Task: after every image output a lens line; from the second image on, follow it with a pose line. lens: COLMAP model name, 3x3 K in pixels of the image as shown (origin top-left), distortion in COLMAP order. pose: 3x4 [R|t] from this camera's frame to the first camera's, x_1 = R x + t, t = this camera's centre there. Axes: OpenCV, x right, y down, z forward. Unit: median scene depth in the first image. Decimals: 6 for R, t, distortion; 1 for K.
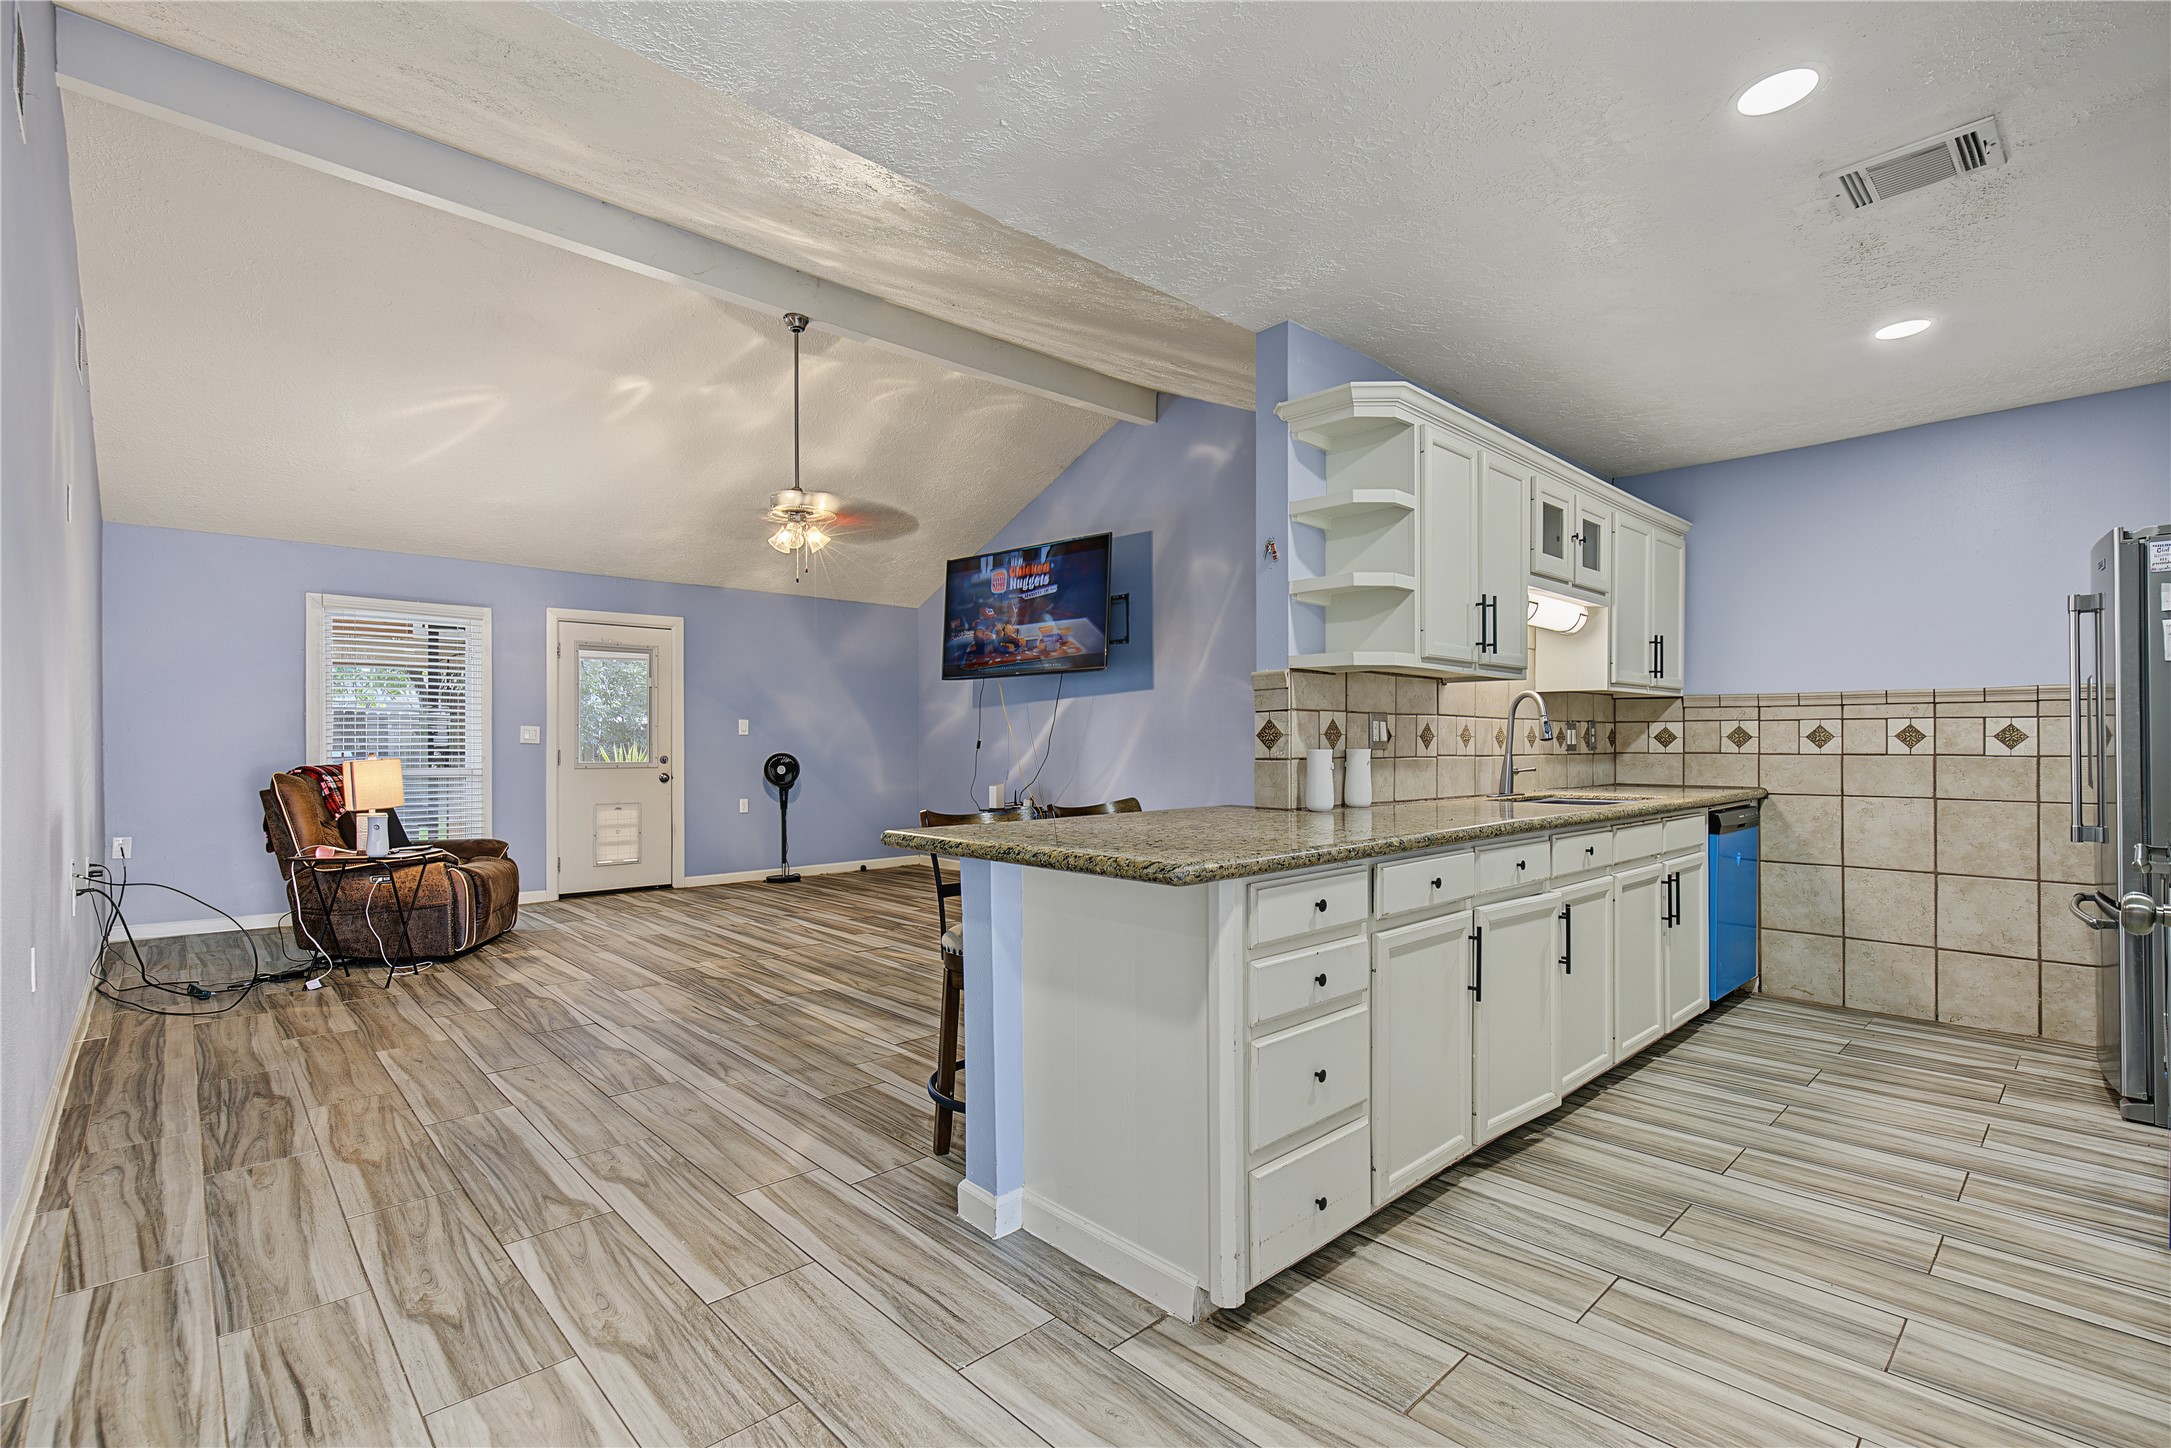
lens RADIAL K [[988.5, 0, 1100.1], [0, 988.5, 739.5], [0, 0, 1]] dist [-0.001626, 0.000699]
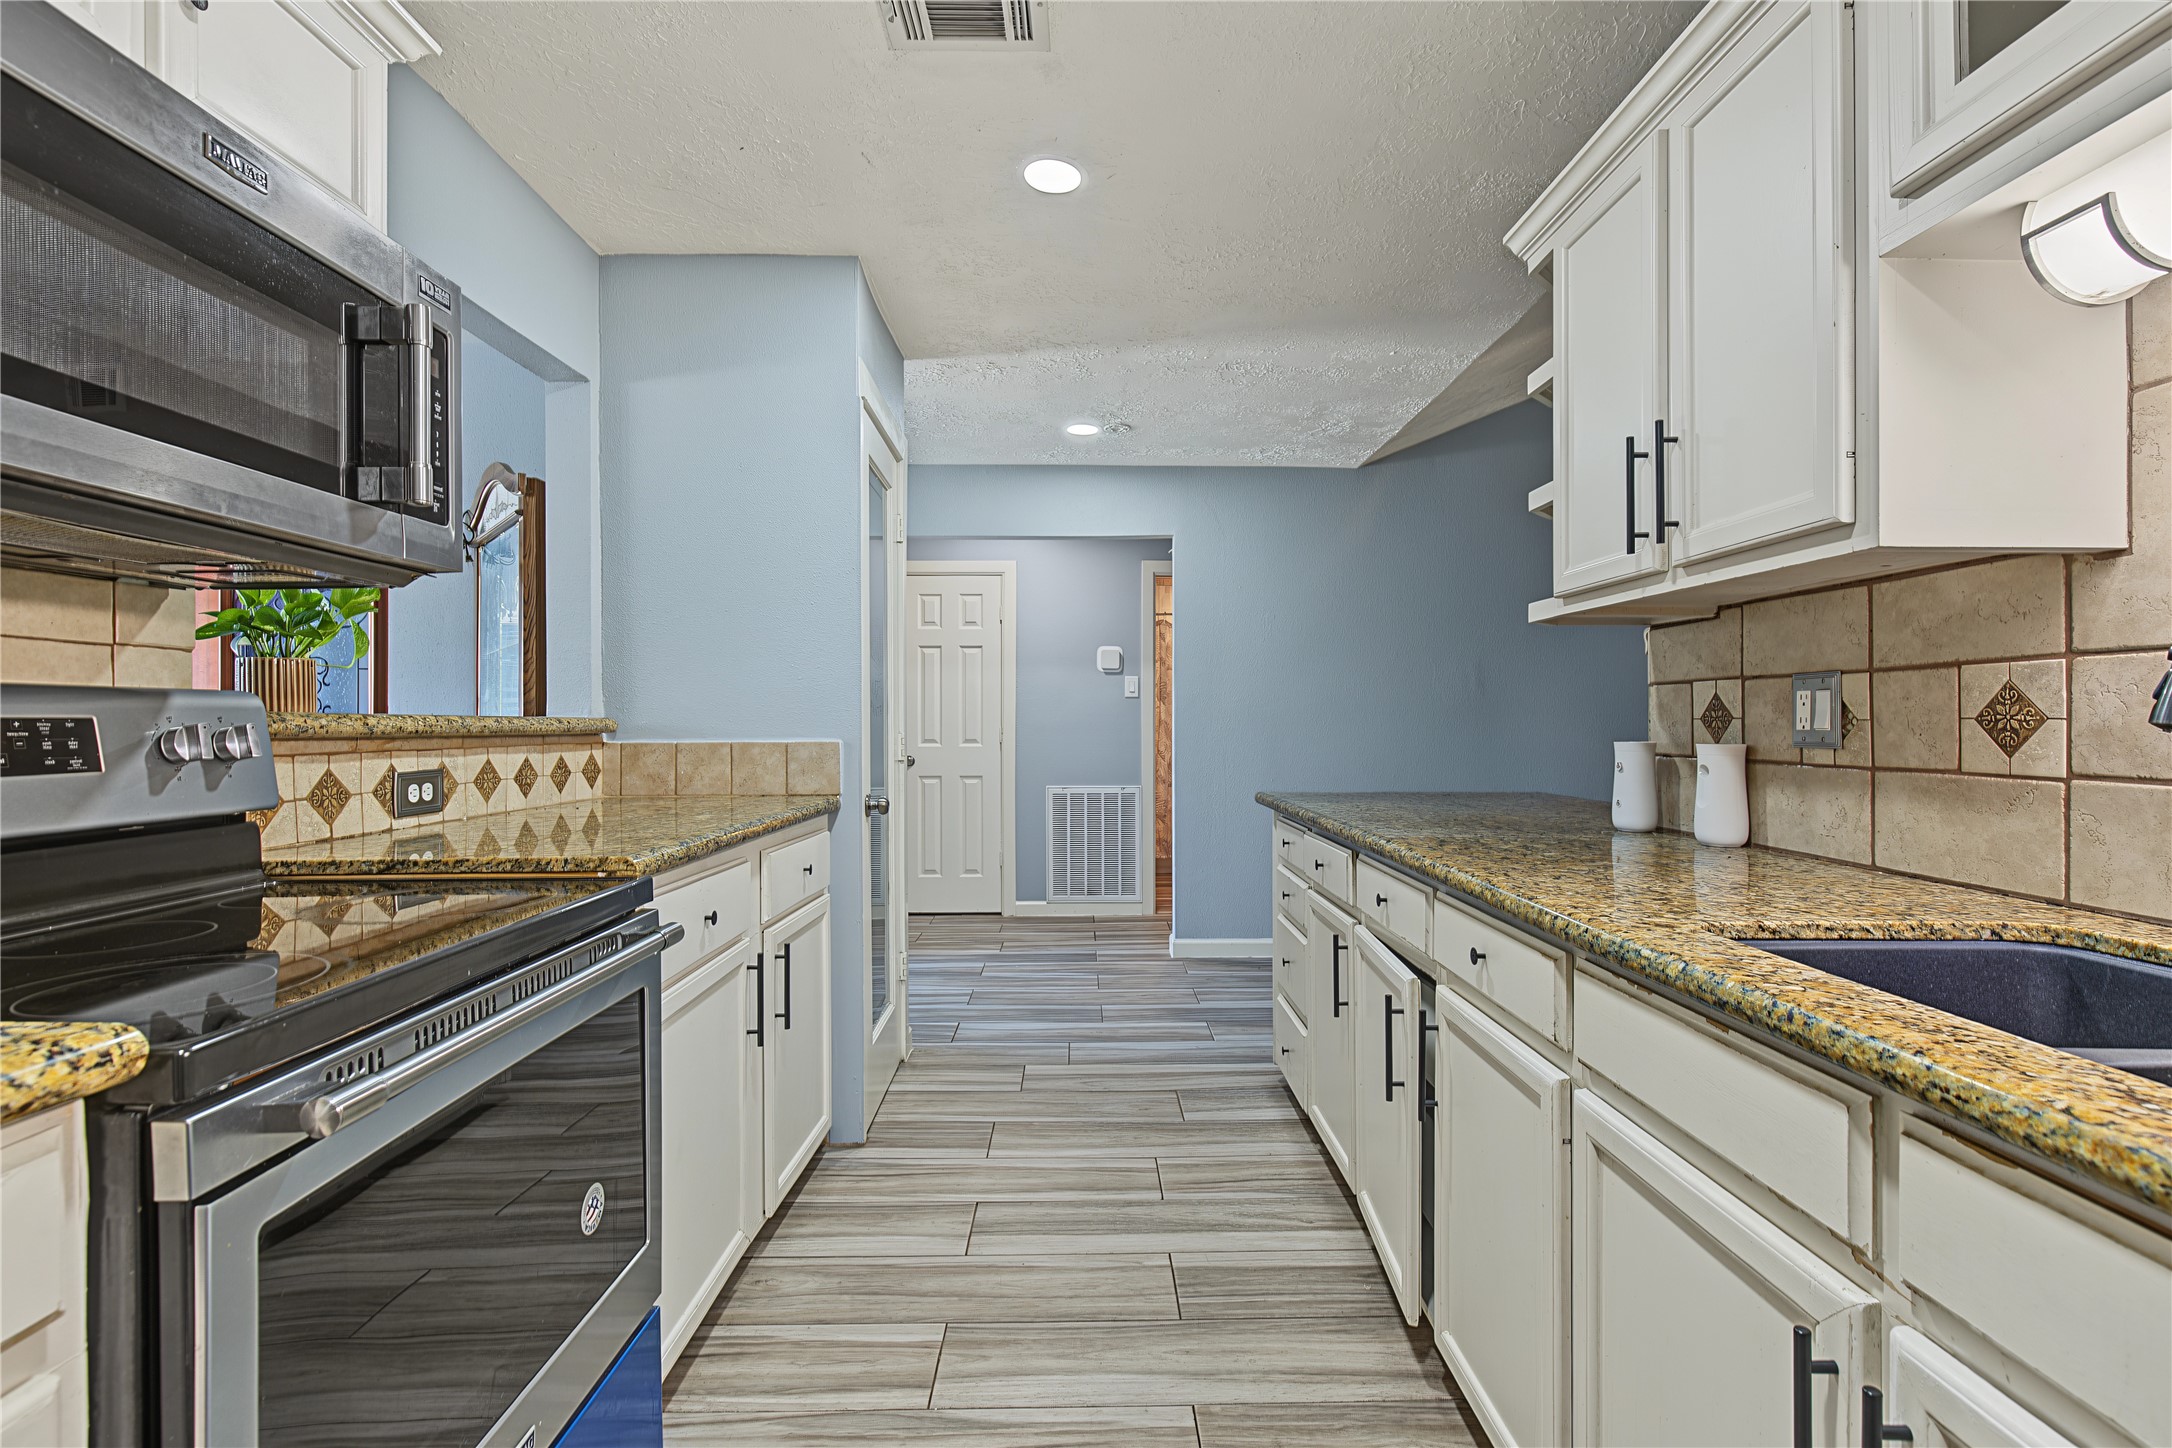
lens RADIAL K [[985.1, 0, 1102.1], [0, 985.1, 723.2], [0, 0, 1]] dist [-0.000286, 0.000323]
pose [[-0.675860, -0.001413, -0.737028, 0.776617], [-0.000209, 0.999998, -0.001725, -0.000967], [0.737030, -0.001012, -0.675860, 0.945284]]
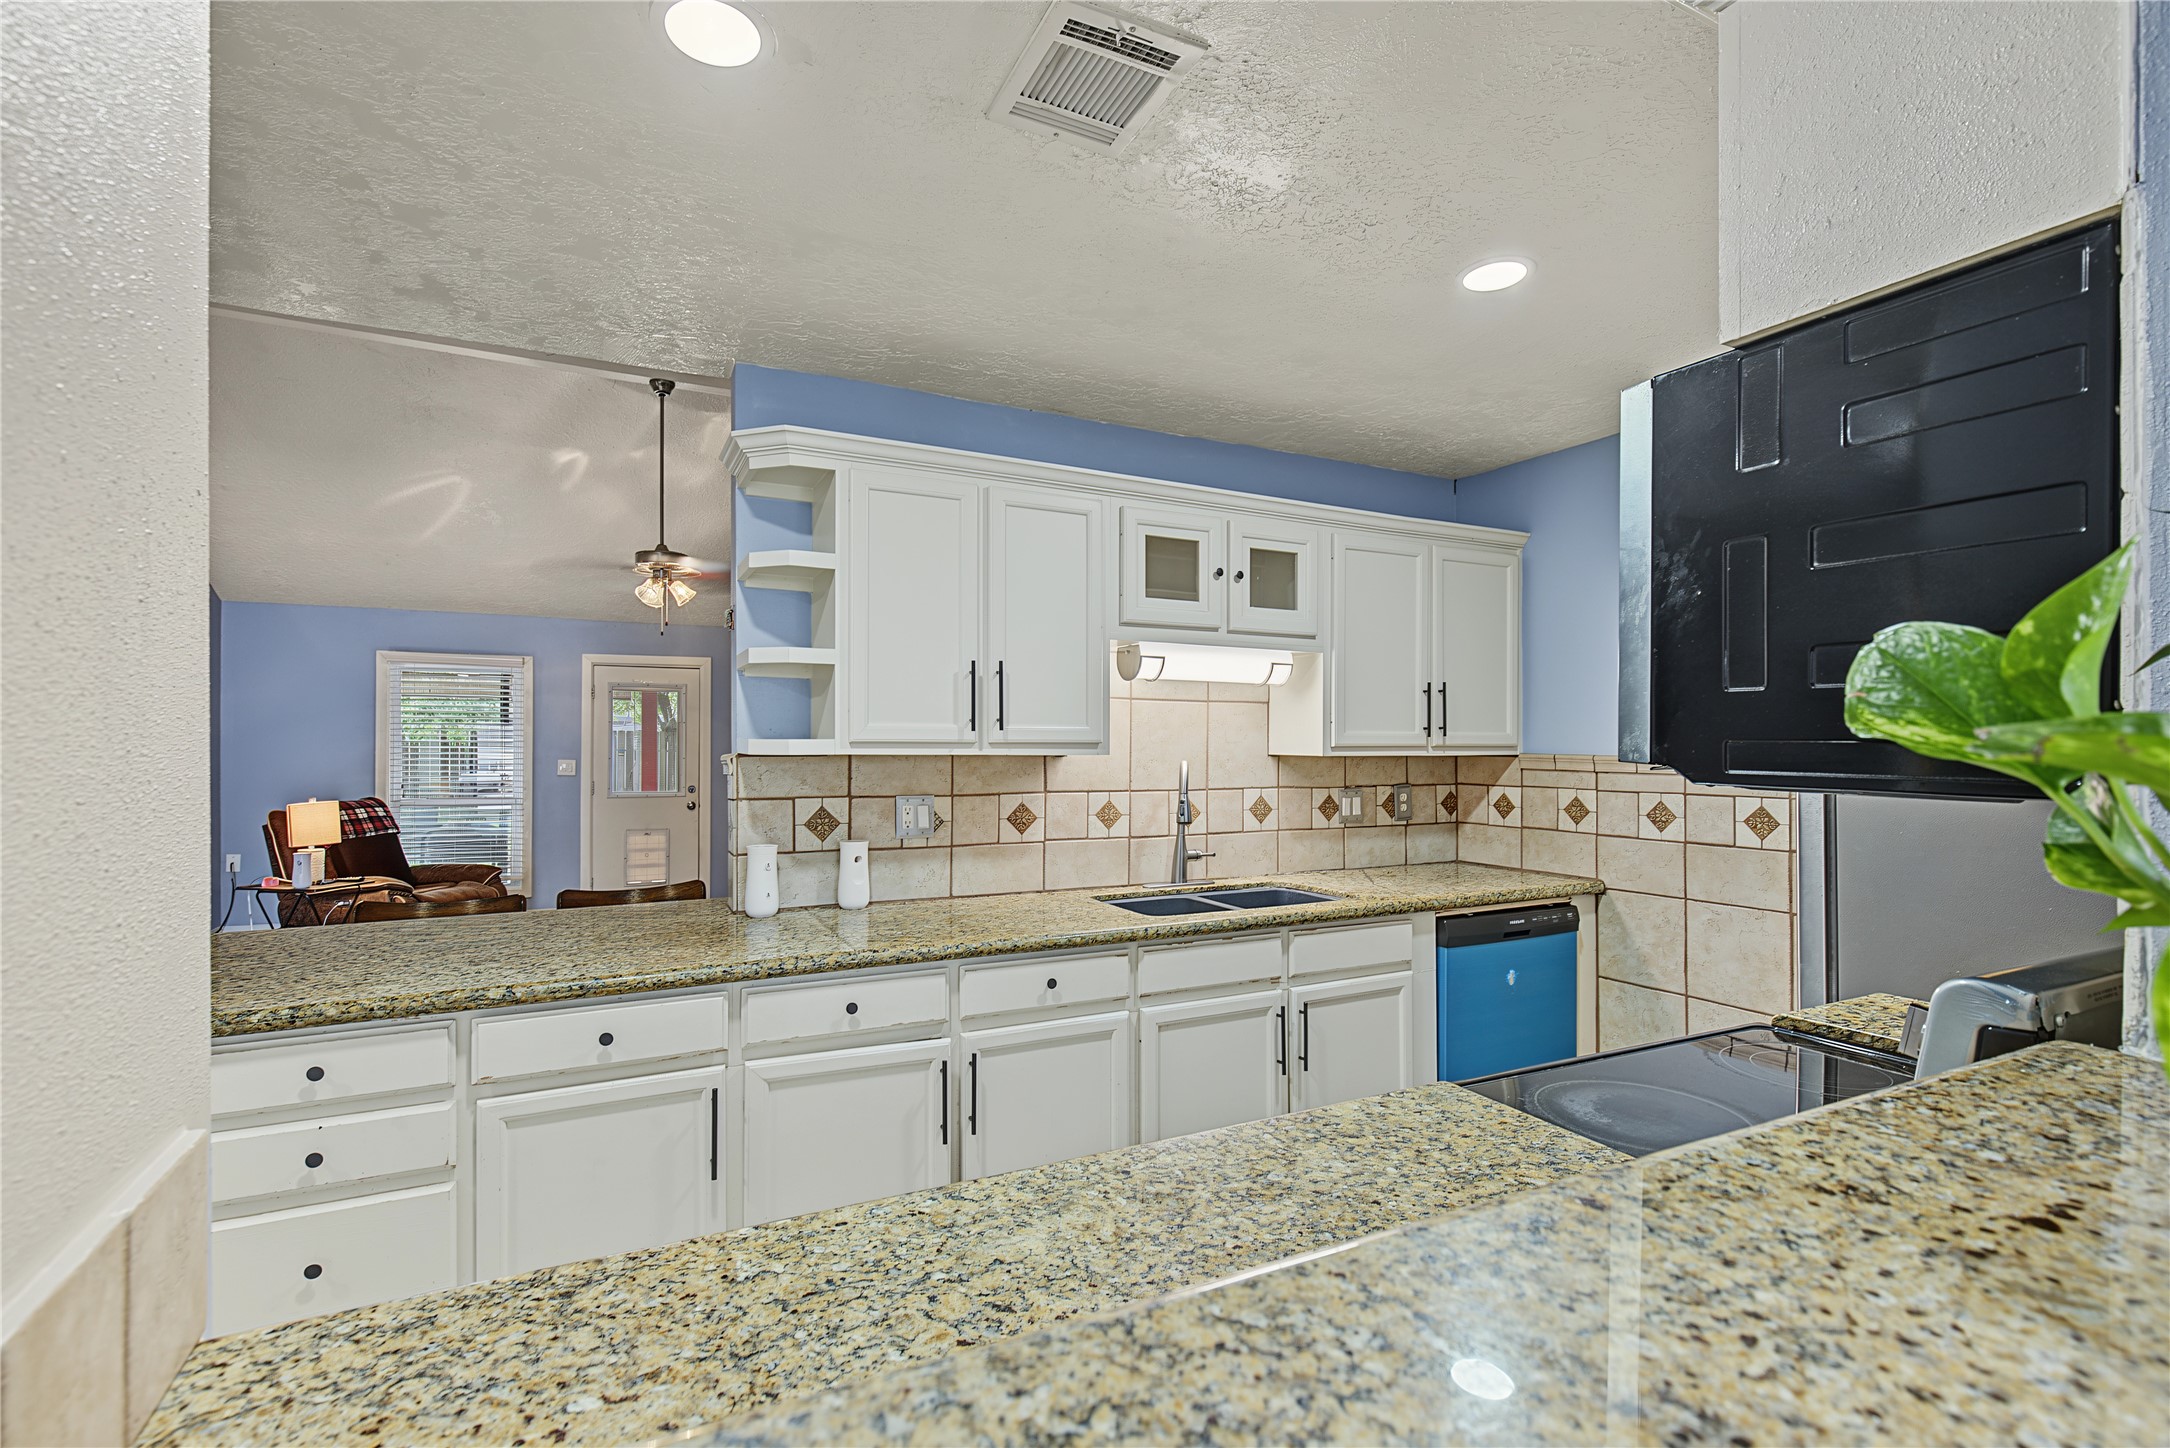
lens RADIAL K [[979.8, 0, 1099.7], [0, 979.8, 730.9], [0, 0, 1]] dist [-0.002440, -0.000396]
pose [[0.958095, -0.002238, -0.286441, 0.602762], [-0.000869, 0.999942, -0.010718, -0.065852], [0.286448, 0.010517, 0.958038, 0.199752]]
